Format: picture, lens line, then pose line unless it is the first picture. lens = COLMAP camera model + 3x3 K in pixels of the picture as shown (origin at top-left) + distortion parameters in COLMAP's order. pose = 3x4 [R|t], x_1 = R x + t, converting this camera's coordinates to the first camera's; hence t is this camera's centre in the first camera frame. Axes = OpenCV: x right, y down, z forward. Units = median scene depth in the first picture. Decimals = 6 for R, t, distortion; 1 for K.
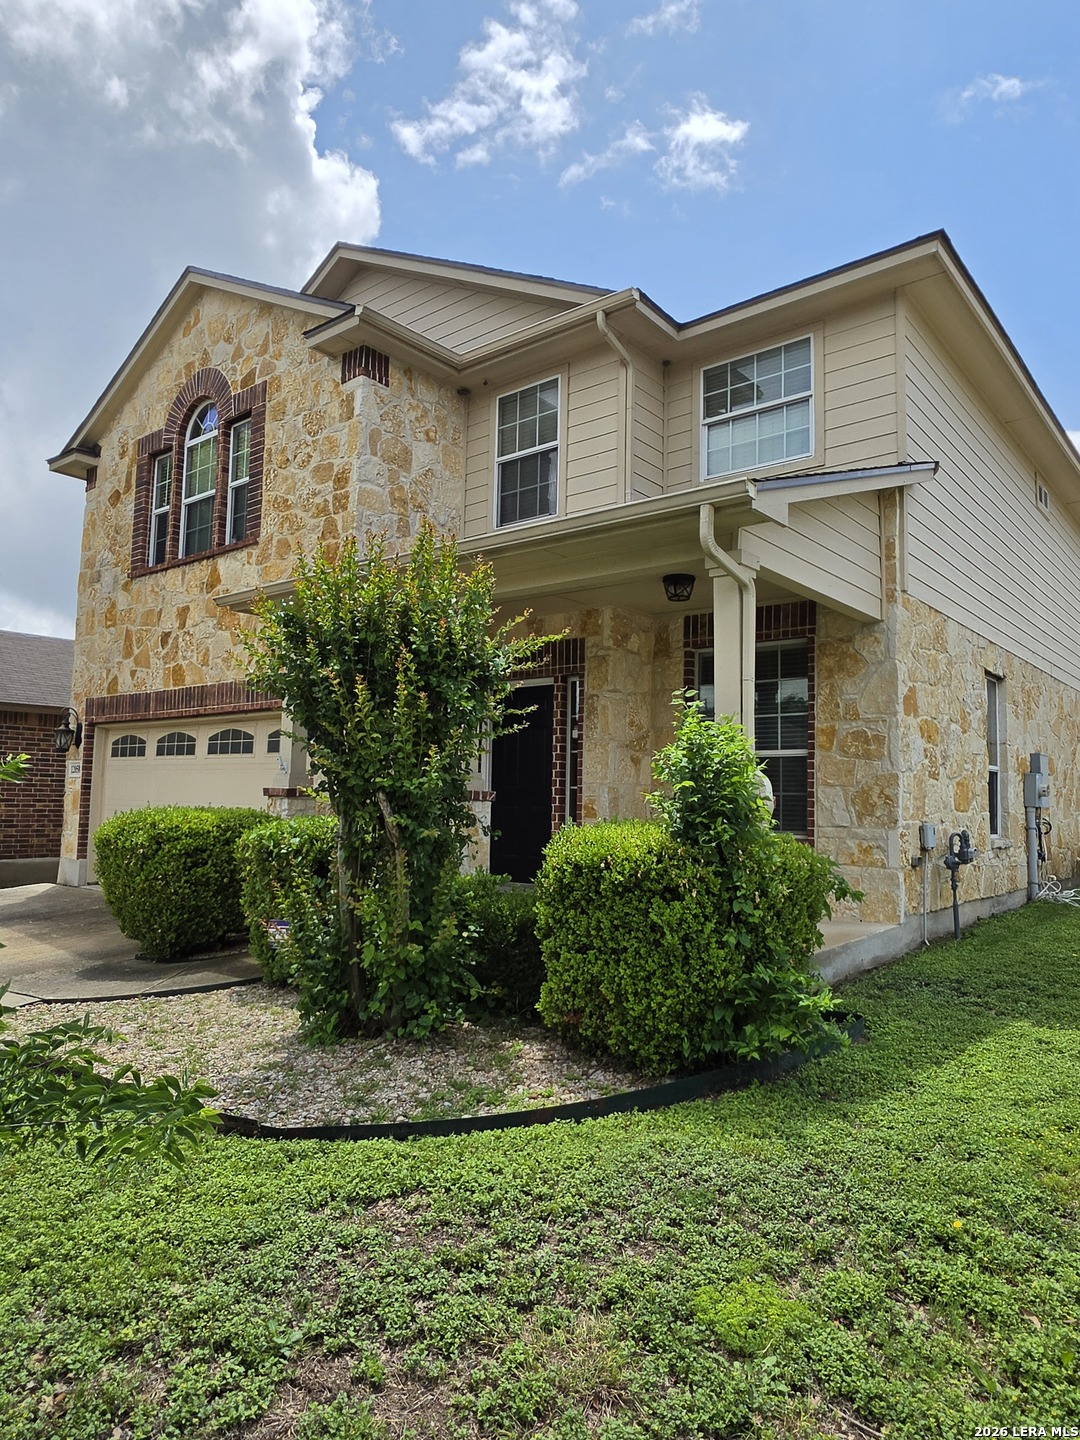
lens RADIAL K [[1000.8, 0, 540.0], [0, 1000.8, 720.0], [0, 0, 1]] dist [-0.043423, -0.000472]
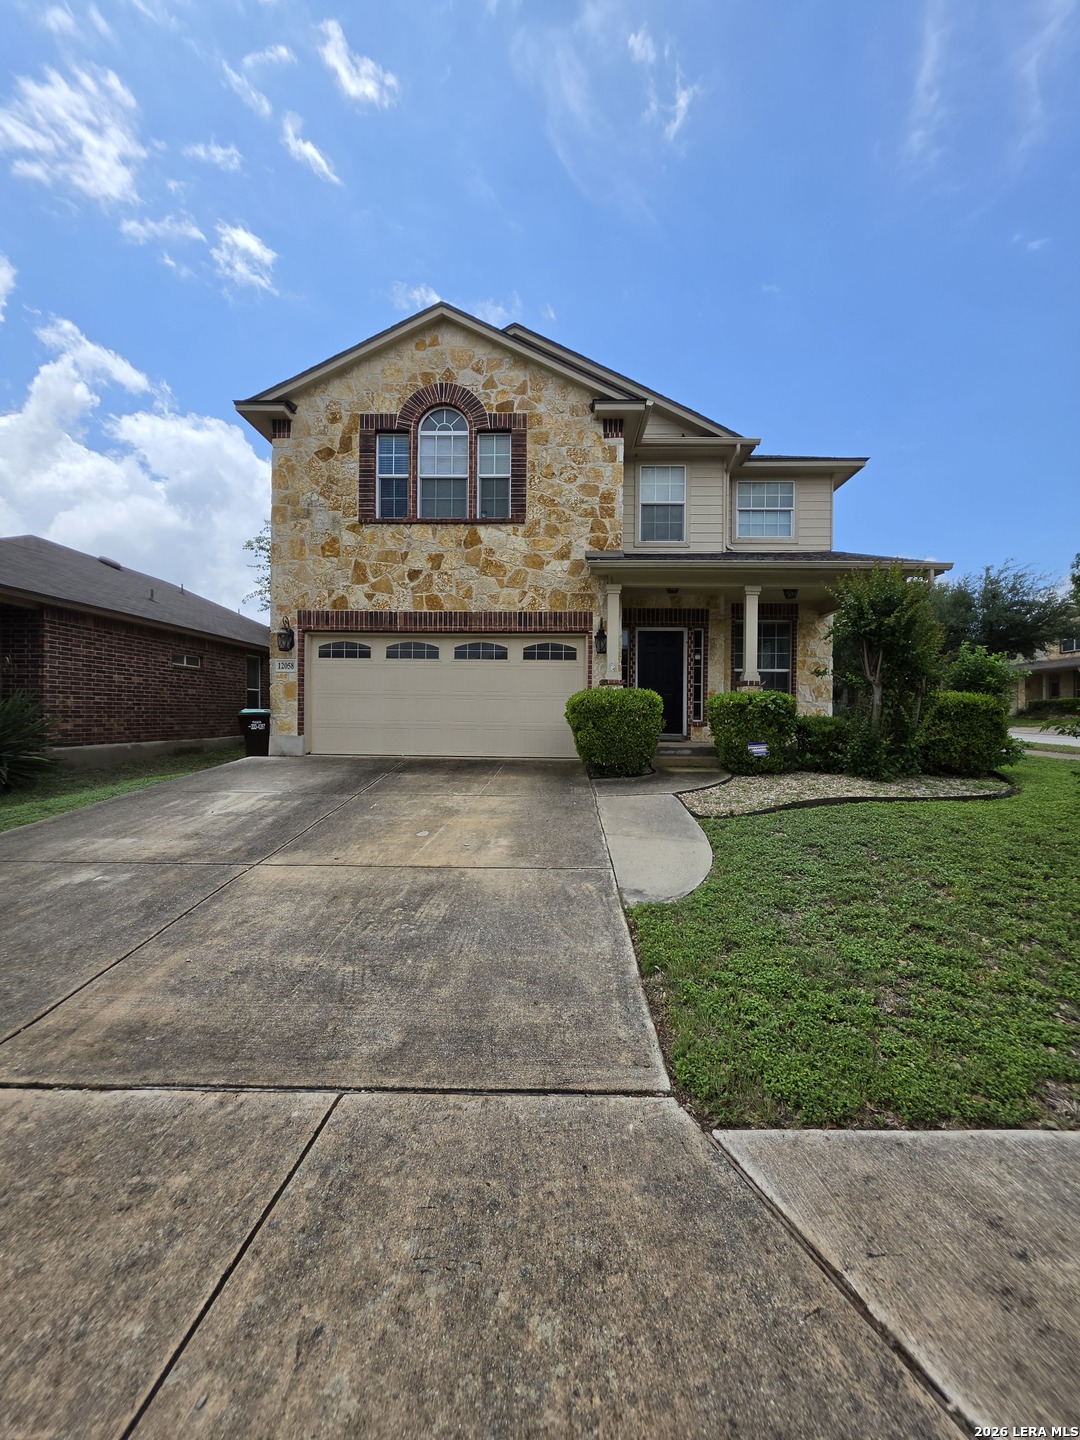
lens RADIAL K [[580.3, 0, 550.0], [0, 580.3, 718.1], [0, 0, 1]] dist [-0.001546, -0.000076]
pose [[0.771997, -0.013505, 0.635482, -0.787294], [-0.046801, 0.995853, 0.078018, 0.049452], [-0.633900, -0.089971, 0.768164, 0.242471]]
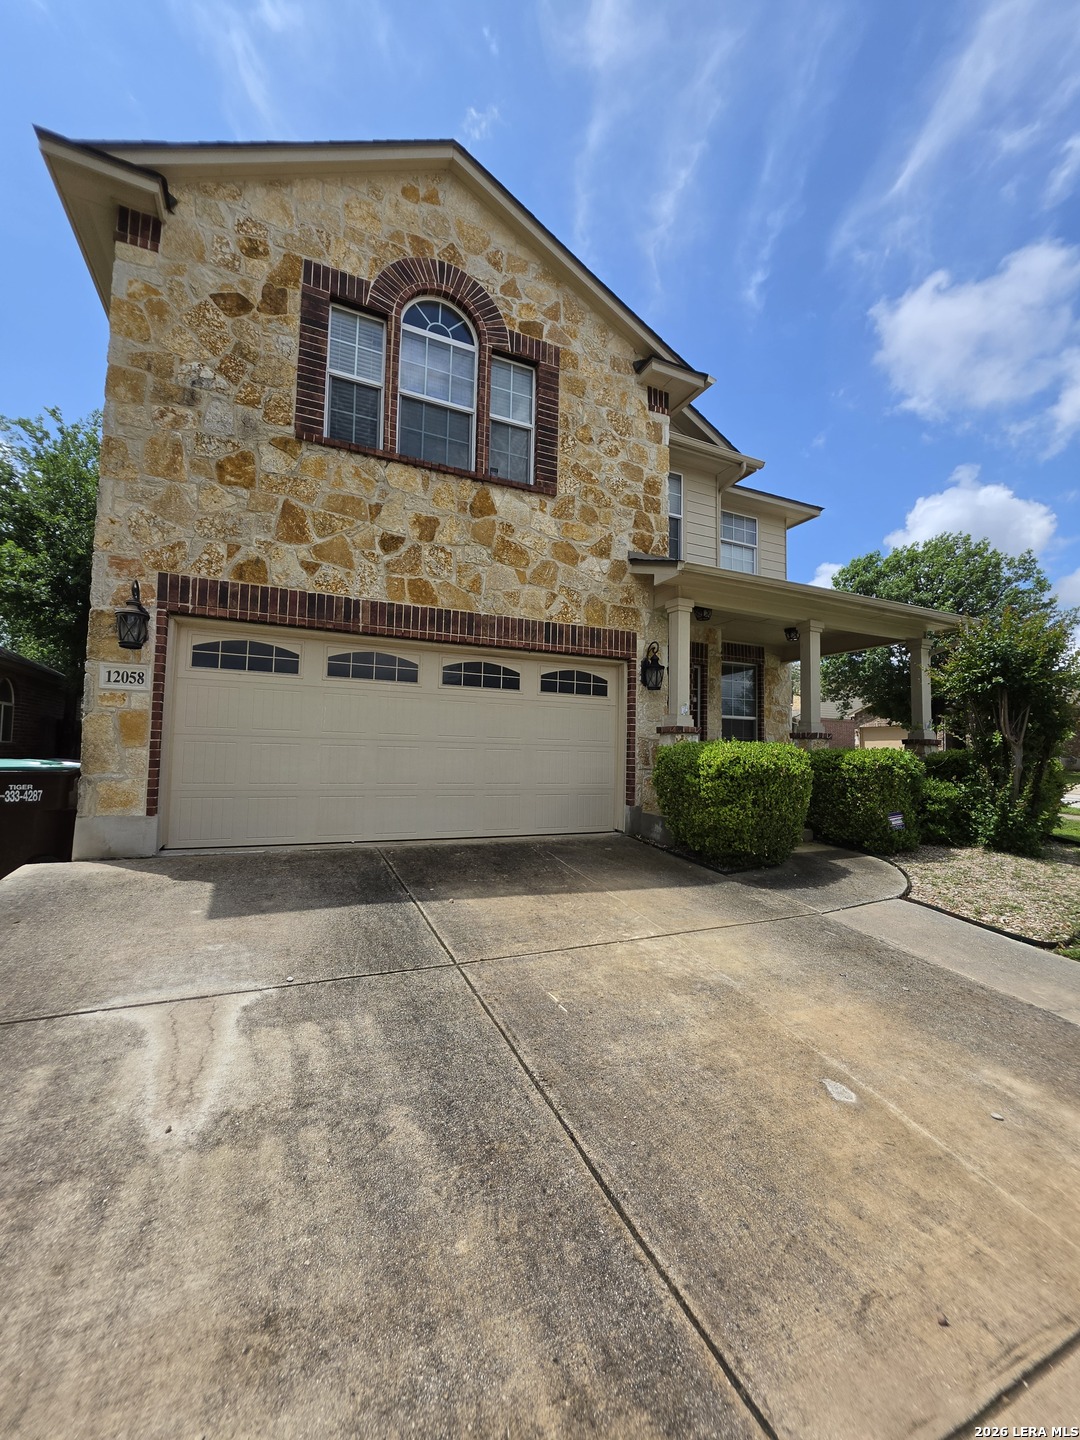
lens RADIAL K [[580.3, 0, 550.0], [0, 580.3, 718.1], [0, 0, 1]] dist [-0.001546, -0.000076]
pose [[0.414510, 0.046625, 0.908849, -0.802780], [-0.087503, 0.996101, -0.011192, 0.065160], [-0.905828, -0.074887, 0.416974, 0.687548]]
